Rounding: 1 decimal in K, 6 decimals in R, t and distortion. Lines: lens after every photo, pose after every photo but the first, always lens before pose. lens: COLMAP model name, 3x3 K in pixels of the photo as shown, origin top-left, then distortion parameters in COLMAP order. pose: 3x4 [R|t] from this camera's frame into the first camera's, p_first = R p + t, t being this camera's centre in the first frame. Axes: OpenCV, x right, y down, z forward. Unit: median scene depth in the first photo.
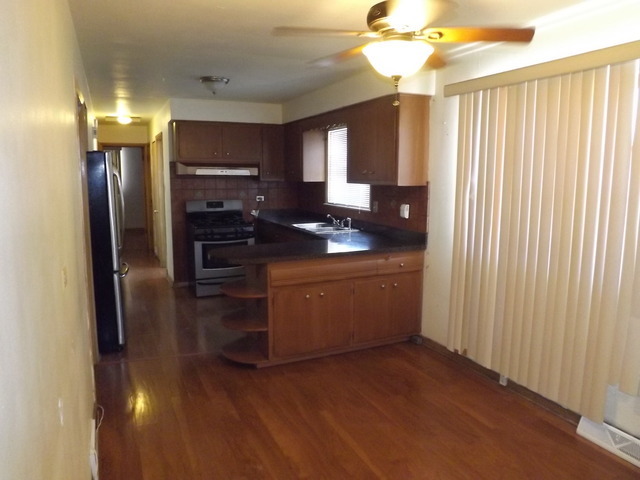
lens RADIAL K [[453.9, 0, 317.6], [0, 453.9, 236.9], [0, 0, 1]] dist [-0.070271, 0.011810]
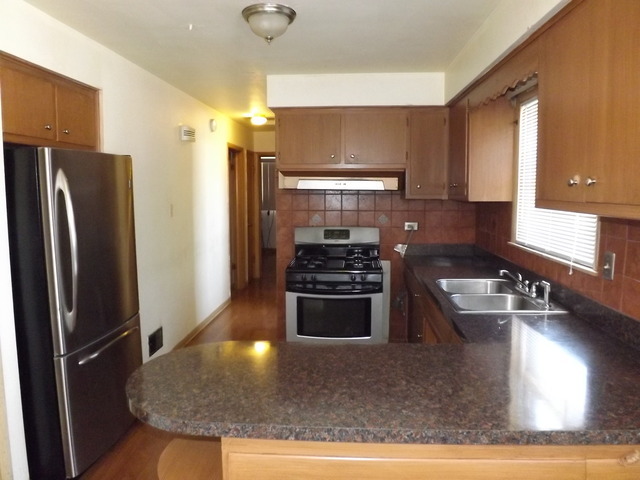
lens RADIAL K [[453.9, 0, 317.6], [0, 453.9, 236.9], [0, 0, 1]] dist [-0.070271, 0.011810]
pose [[0.877464, 0.044084, -0.477613, 0.073773], [-0.059218, 0.998106, -0.016669, -0.061322], [0.475974, 0.042910, 0.878412, 0.453810]]
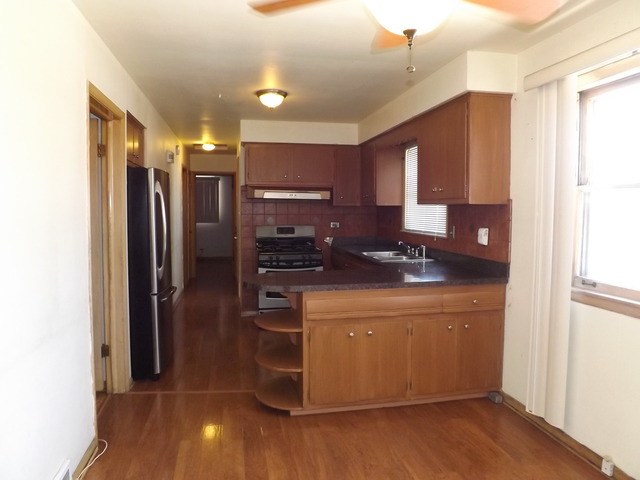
lens RADIAL K [[453.9, 0, 317.6], [0, 453.9, 236.9], [0, 0, 1]] dist [-0.070271, 0.011810]
pose [[0.970877, 0.012966, -0.239226, 0.073825], [-0.030822, 0.996996, -0.071050, 0.008685], [0.237586, 0.076354, 0.968361, 0.106954]]
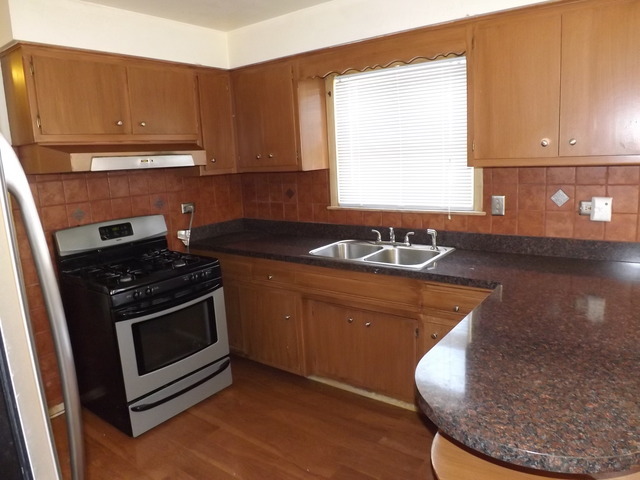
lens RADIAL K [[453.9, 0, 317.6], [0, 453.9, 236.9], [0, 0, 1]] dist [-0.070271, 0.011810]
pose [[0.874919, -0.133573, 0.465483, -0.295314], [0.118738, 0.991037, 0.061205, -0.077378], [-0.469486, 0.001721, 0.882938, 0.530061]]
